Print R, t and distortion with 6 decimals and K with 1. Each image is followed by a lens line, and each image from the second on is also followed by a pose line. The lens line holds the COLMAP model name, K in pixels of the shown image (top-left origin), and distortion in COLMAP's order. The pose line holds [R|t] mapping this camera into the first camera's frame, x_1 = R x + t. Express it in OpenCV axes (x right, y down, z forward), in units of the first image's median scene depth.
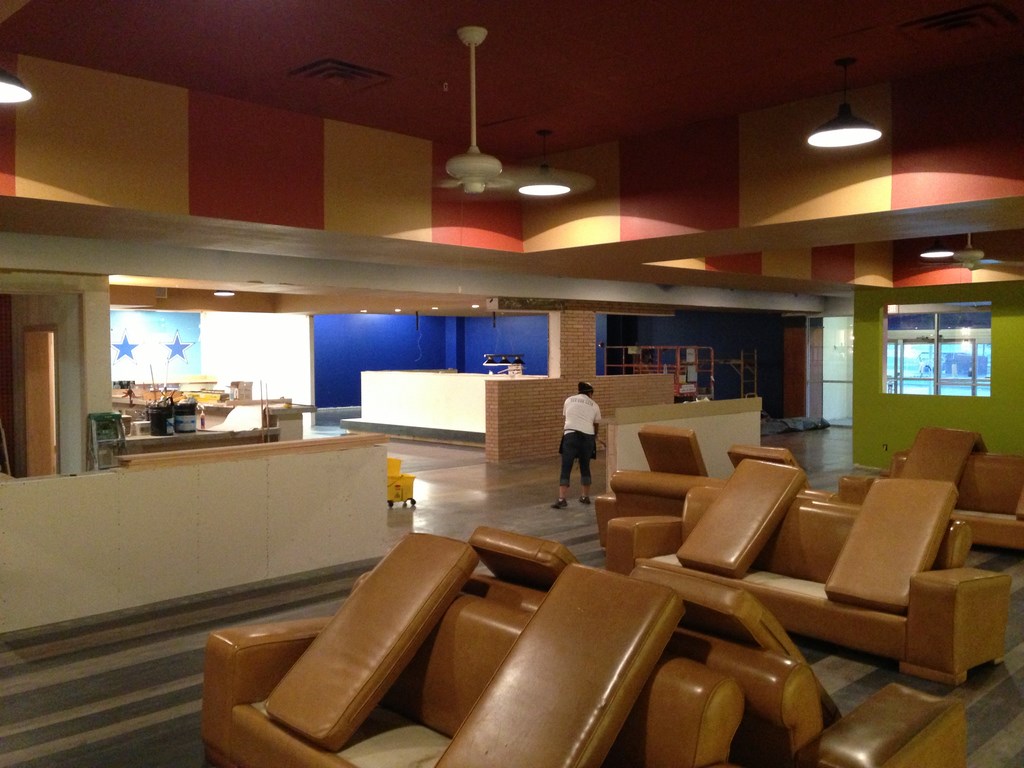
lens RADIAL K [[1014.9, 0, 512.0], [0, 1014.9, 384.0], [0, 0, 1]] dist [0.106796, 0.006123]
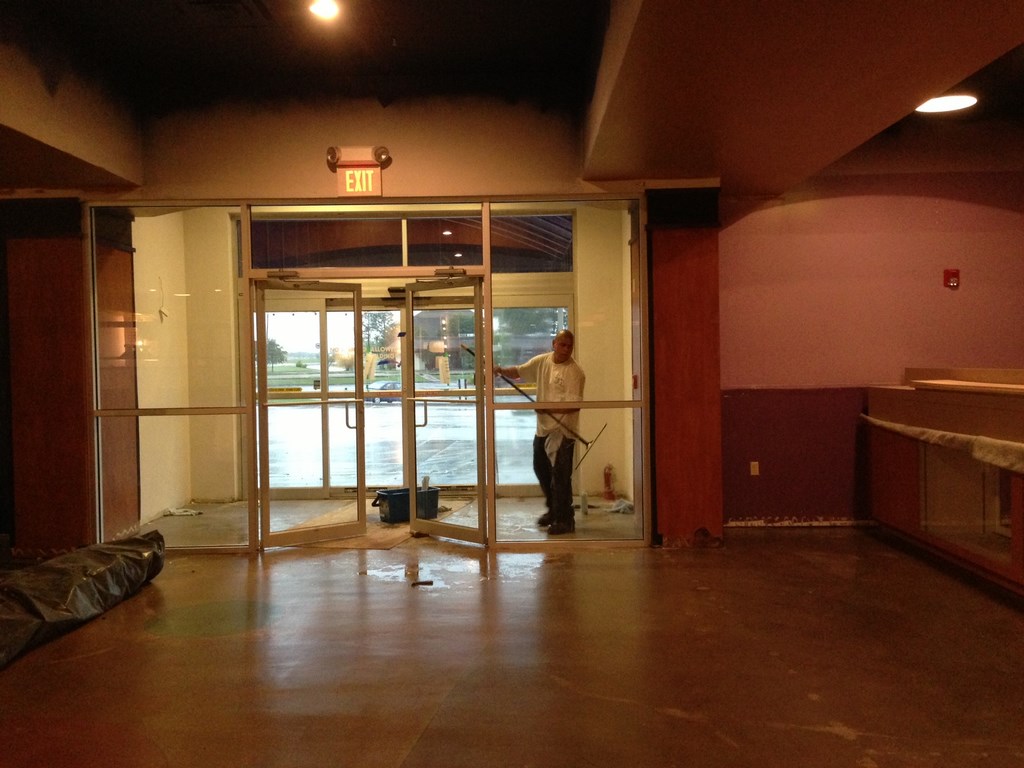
lens RADIAL K [[1014.9, 0, 512.0], [0, 1014.9, 384.0], [0, 0, 1]] dist [0.106796, 0.006123]
pose [[0.777810, -0.044586, 0.626916, 0.181708], [0.055715, 0.998445, 0.001884, -0.006076], [-0.626025, 0.033463, 0.779084, 0.648176]]
